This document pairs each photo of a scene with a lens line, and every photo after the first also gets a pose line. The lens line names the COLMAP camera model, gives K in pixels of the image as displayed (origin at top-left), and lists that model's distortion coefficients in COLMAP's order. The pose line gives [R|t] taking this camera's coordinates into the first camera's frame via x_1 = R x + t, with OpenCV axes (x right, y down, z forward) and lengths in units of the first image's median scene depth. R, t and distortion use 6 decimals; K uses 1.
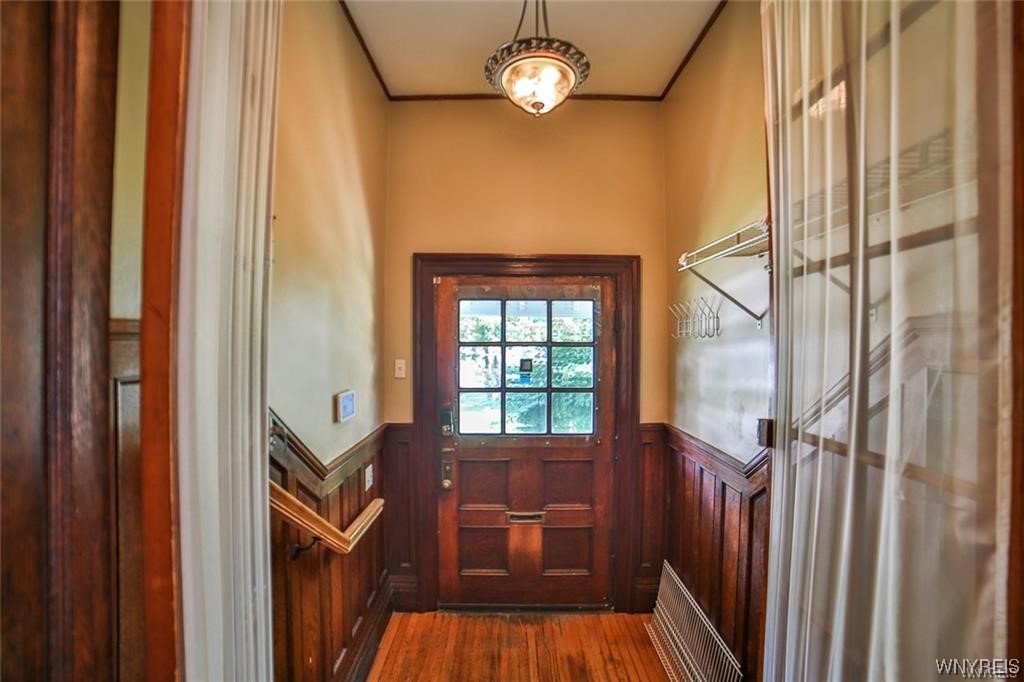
lens RADIAL K [[436.3, 0, 507.0], [0, 436.3, 344.3], [0, 0, 1]] dist [-0.045373, 0.000164]
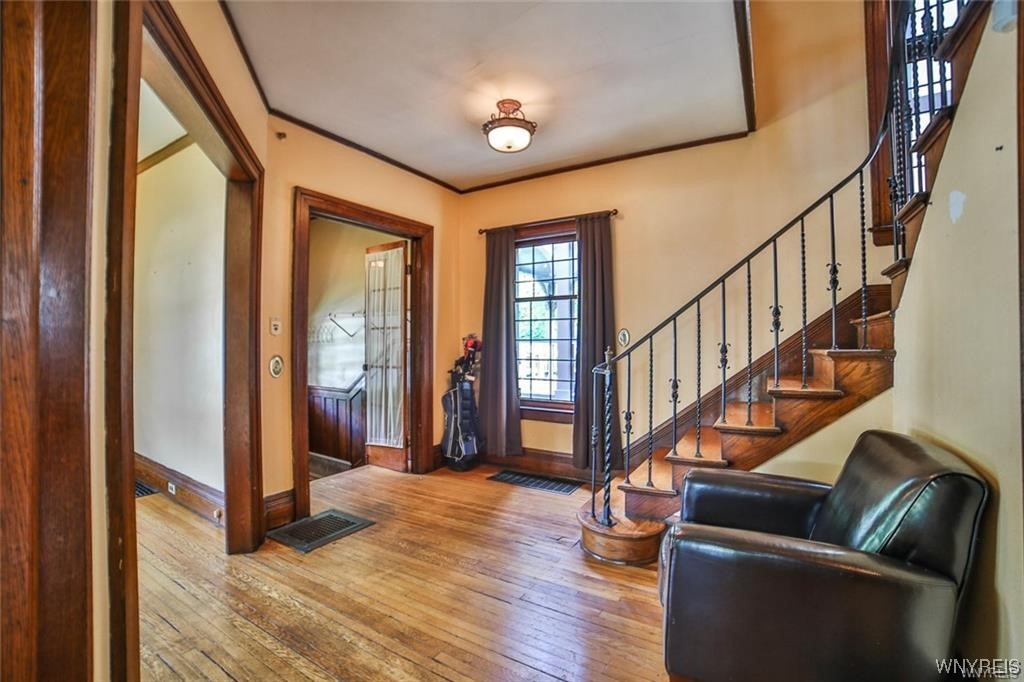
lens RADIAL K [[436.3, 0, 507.0], [0, 436.3, 344.3], [0, 0, 1]] dist [-0.045373, 0.000164]
pose [[0.530218, -0.002494, 0.847857, -2.100082], [0.001408, 0.999997, 0.002061, -0.016458], [-0.847860, 0.000101, 0.530220, -2.242970]]
